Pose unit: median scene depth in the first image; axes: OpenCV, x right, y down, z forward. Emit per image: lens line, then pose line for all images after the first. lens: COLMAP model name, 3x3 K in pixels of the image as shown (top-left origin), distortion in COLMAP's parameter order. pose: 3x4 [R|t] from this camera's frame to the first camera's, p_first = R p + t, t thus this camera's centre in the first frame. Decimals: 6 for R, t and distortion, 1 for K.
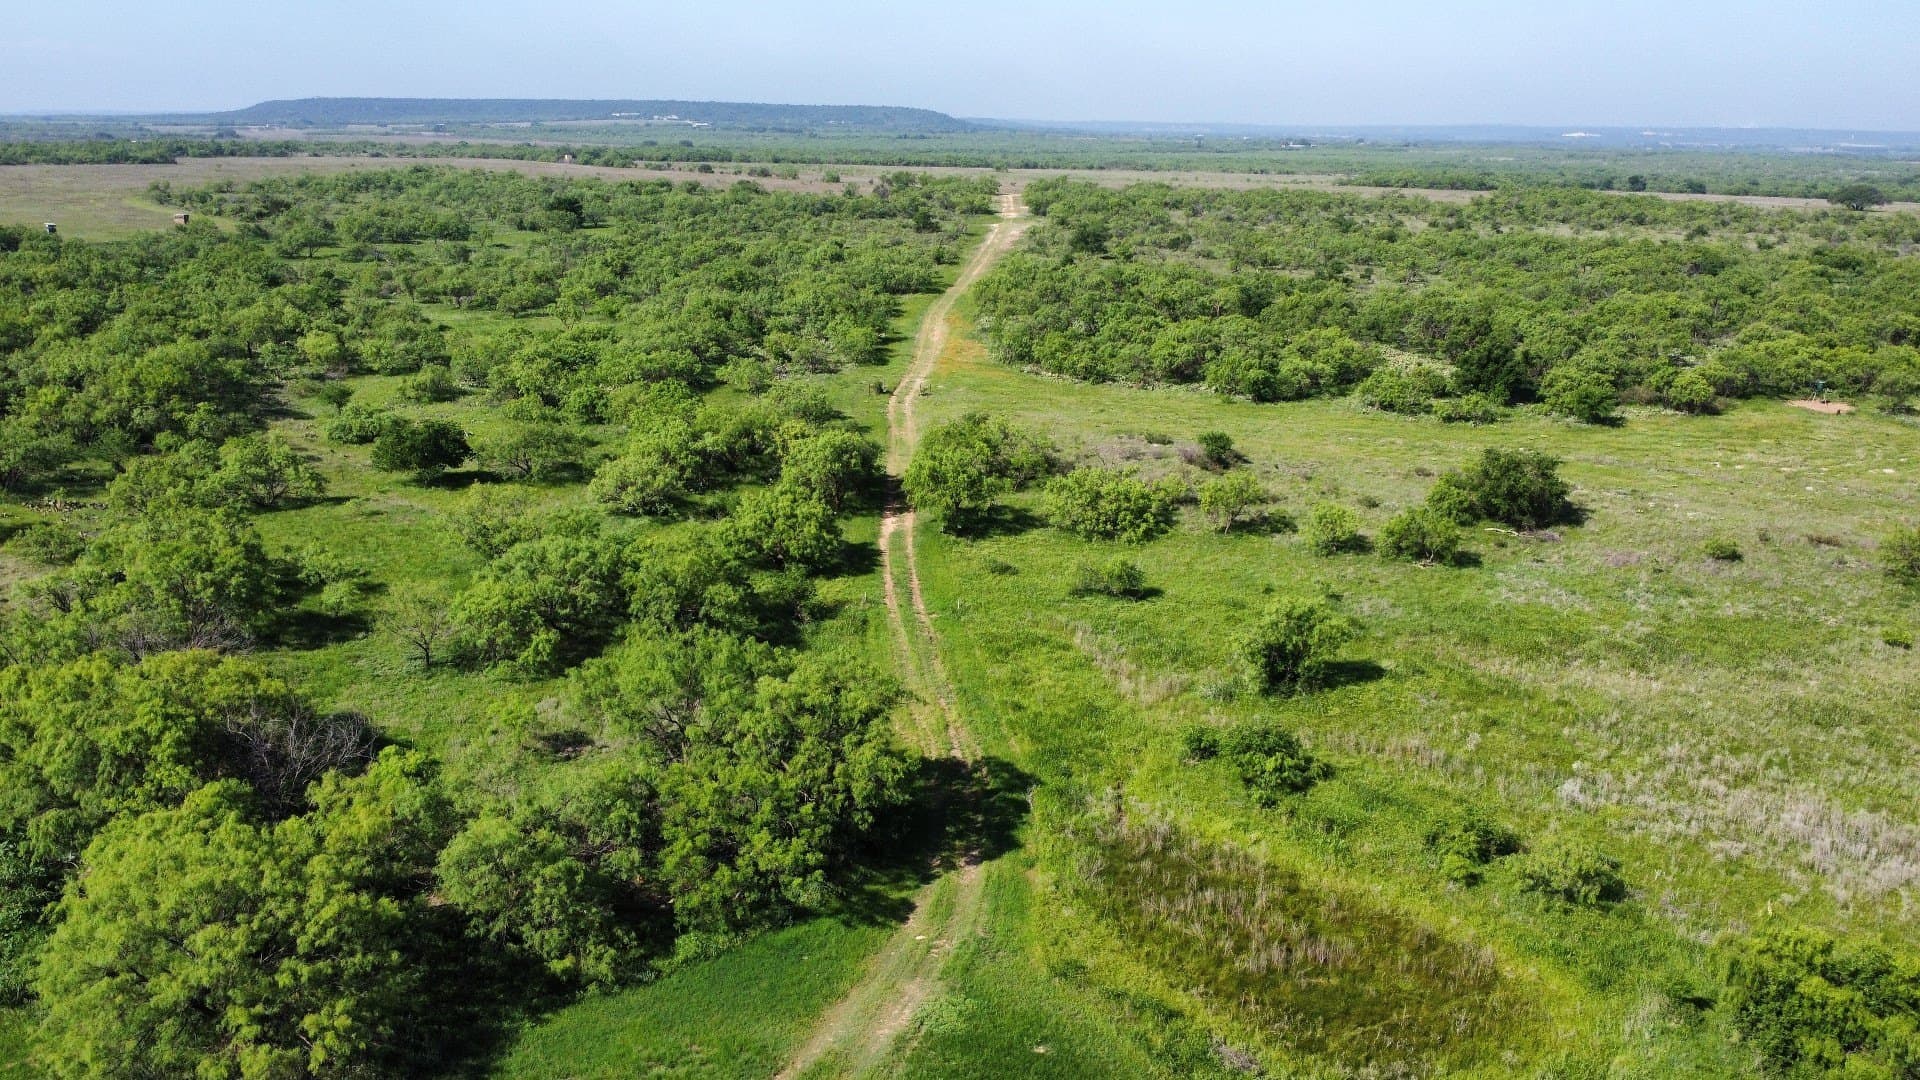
lens RADIAL K [[1437.1, 0, 955.4], [0, 1437.1, 539.2], [0, 0, 1]] dist [0.002883, -0.011720]
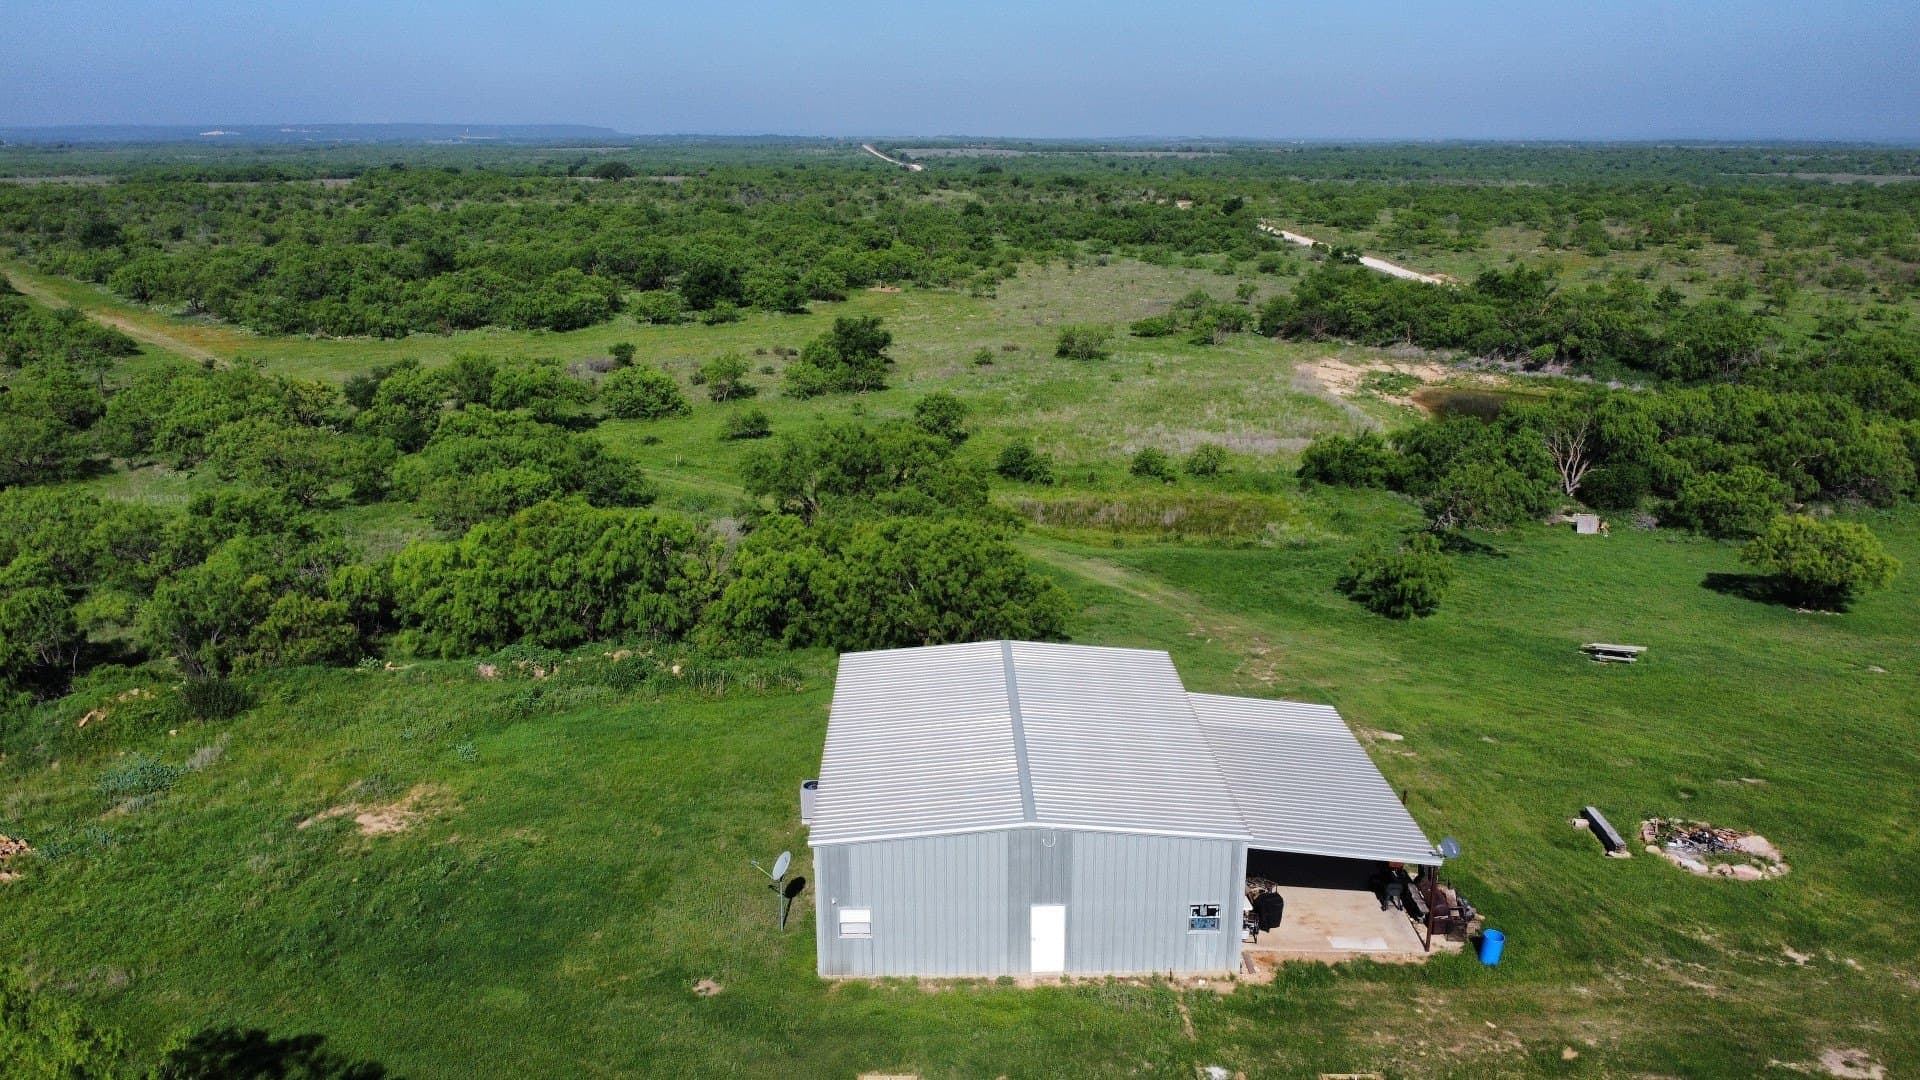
lens RADIAL K [[1437.1, 0, 959.8], [0, 1437.1, 537.0], [0, 0, 1]] dist [0.002883, -0.011720]
pose [[0.645909, -0.221765, 0.730494, -0.464400], [0.221886, 0.970104, 0.098312, 0.024142], [-0.730457, 0.098586, 0.675805, -0.019704]]
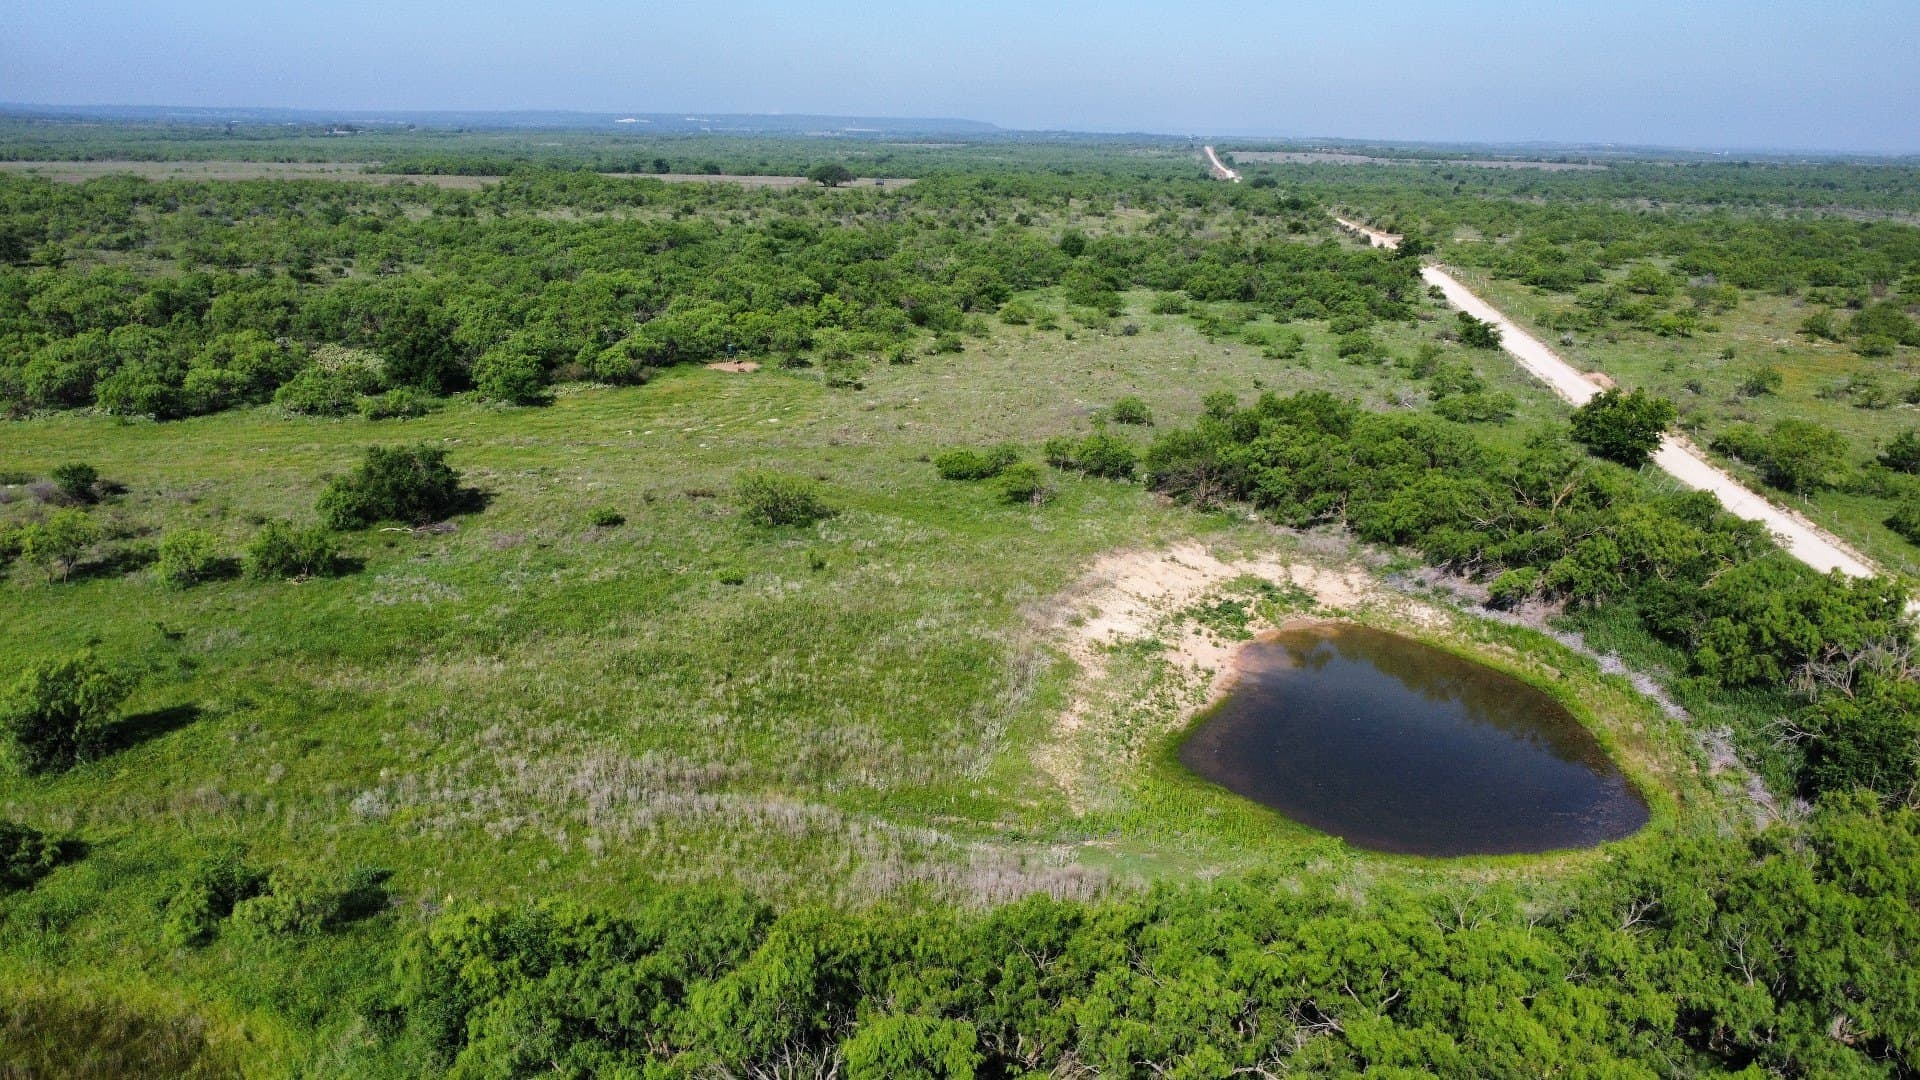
lens RADIAL K [[1437.1, 0, 946.6], [0, 1437.1, 546.9], [0, 0, 1]] dist [0.002883, -0.011720]
pose [[0.824847, -0.160042, 0.542231, 0.114121], [0.152382, 0.986536, 0.059375, 0.003403], [-0.544433, 0.033651, 0.838129, -0.011333]]
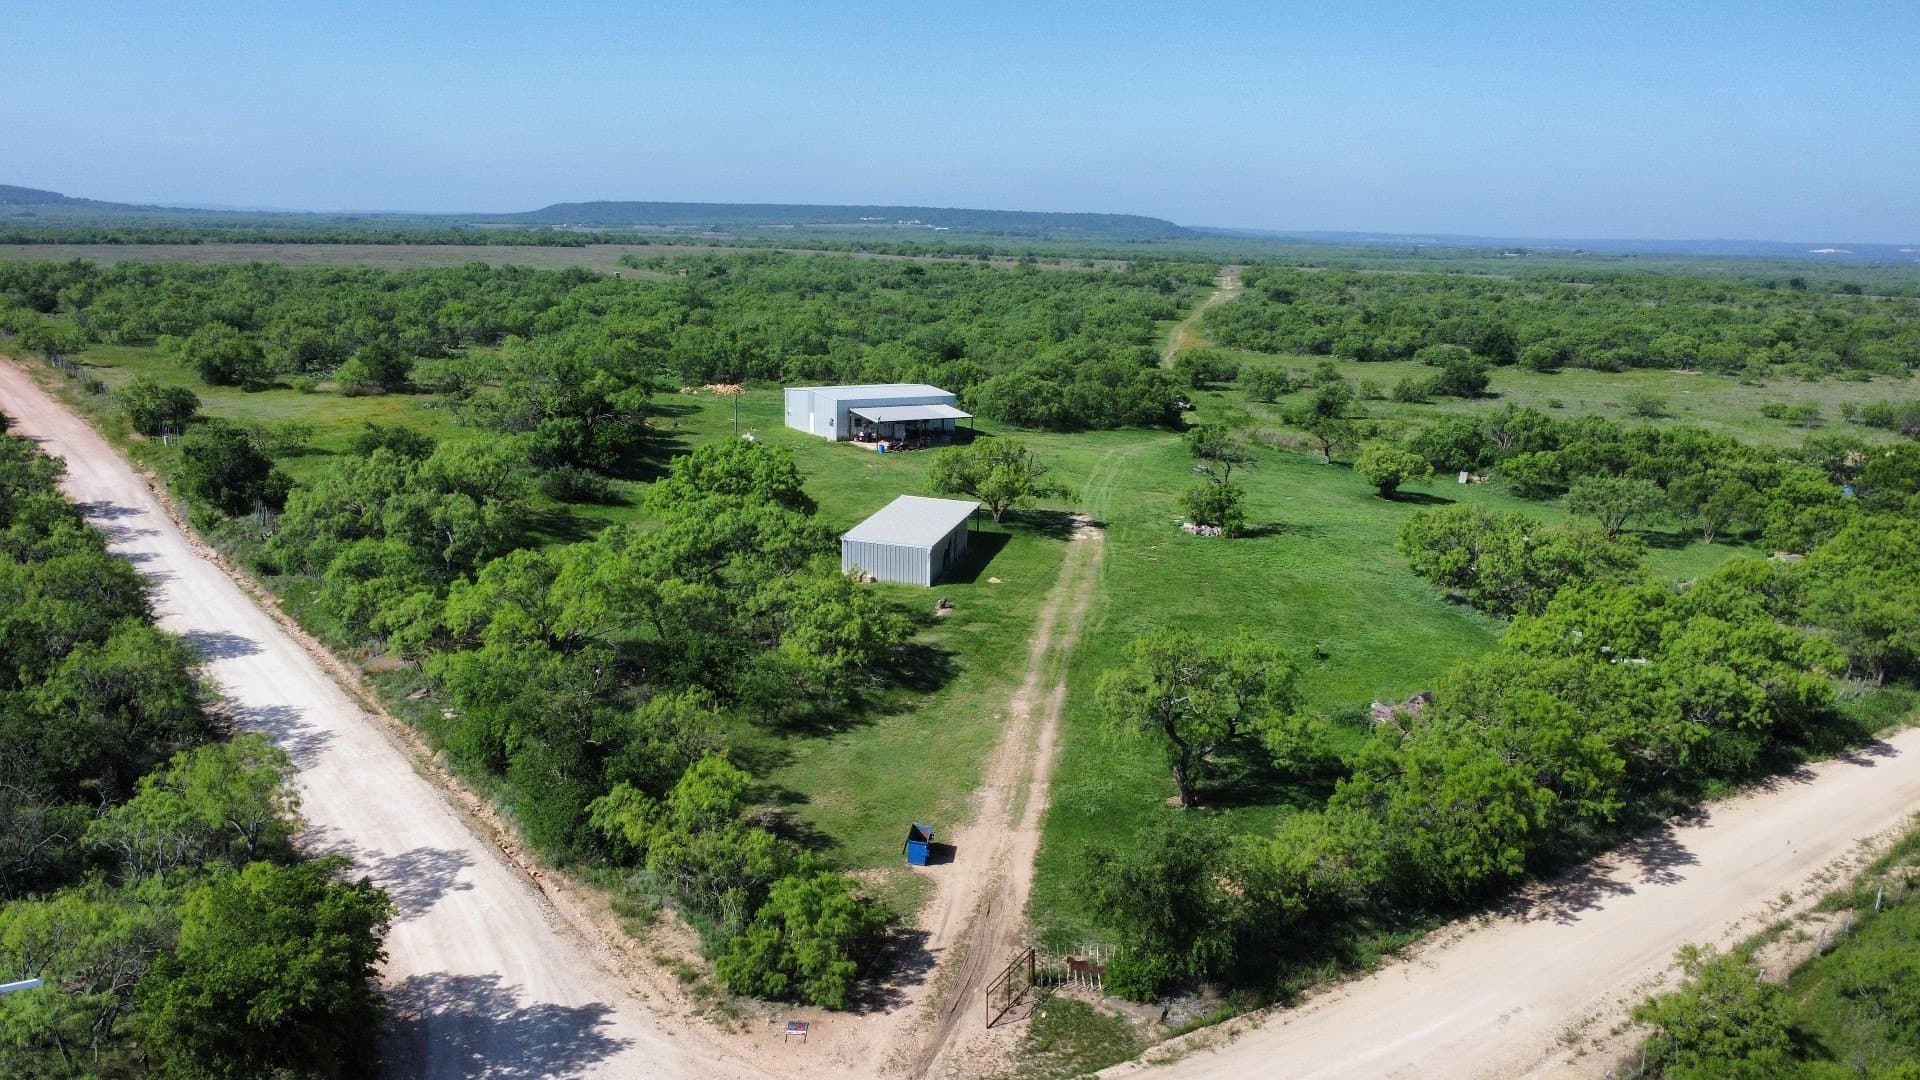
lens RADIAL K [[1437.1, 0, 953.8], [0, 1437.1, 536.7], [0, 0, 1]] dist [0.002883, -0.011720]
pose [[0.988523, 0.042985, -0.144829, -0.026115], [-0.053333, 0.996235, -0.068344, 0.275992], [0.141346, 0.075284, 0.987094, -0.856624]]
